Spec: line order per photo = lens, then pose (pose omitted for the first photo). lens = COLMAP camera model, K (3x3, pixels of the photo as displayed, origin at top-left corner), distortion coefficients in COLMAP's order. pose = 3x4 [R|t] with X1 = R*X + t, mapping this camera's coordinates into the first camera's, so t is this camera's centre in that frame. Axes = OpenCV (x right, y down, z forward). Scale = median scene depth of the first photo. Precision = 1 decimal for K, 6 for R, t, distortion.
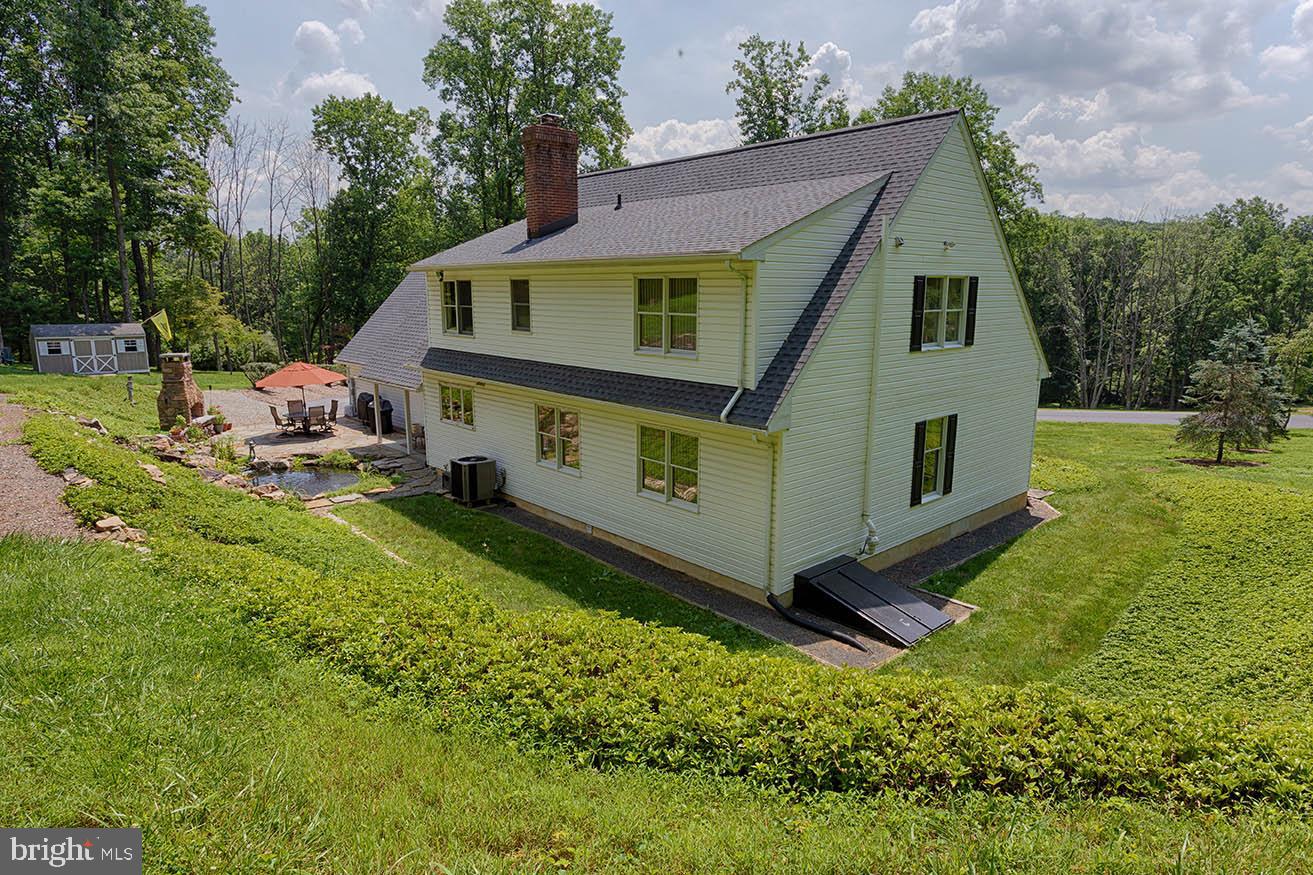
lens RADIAL K [[751.6, 0, 656.5], [0, 751.6, 437.5], [0, 0, 1]] dist [-0.007082, -0.000268]
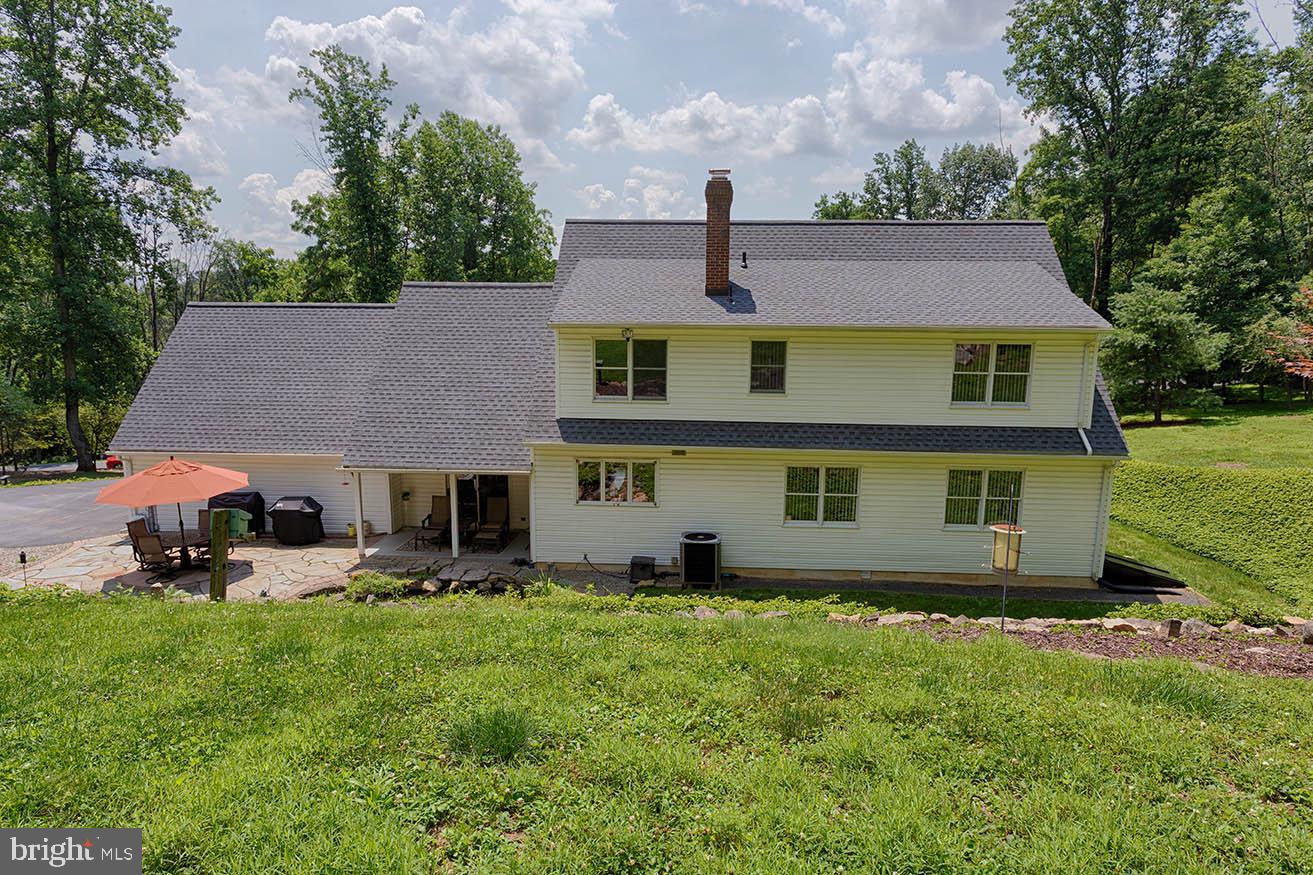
lens RADIAL K [[751.6, 0, 656.5], [0, 751.6, 437.5], [0, 0, 1]] dist [-0.007082, -0.000268]
pose [[0.725136, -0.107146, 0.680219, -0.393409], [0.128076, 0.991570, 0.019656, -0.050727], [-0.676590, 0.072866, 0.732746, 0.161084]]
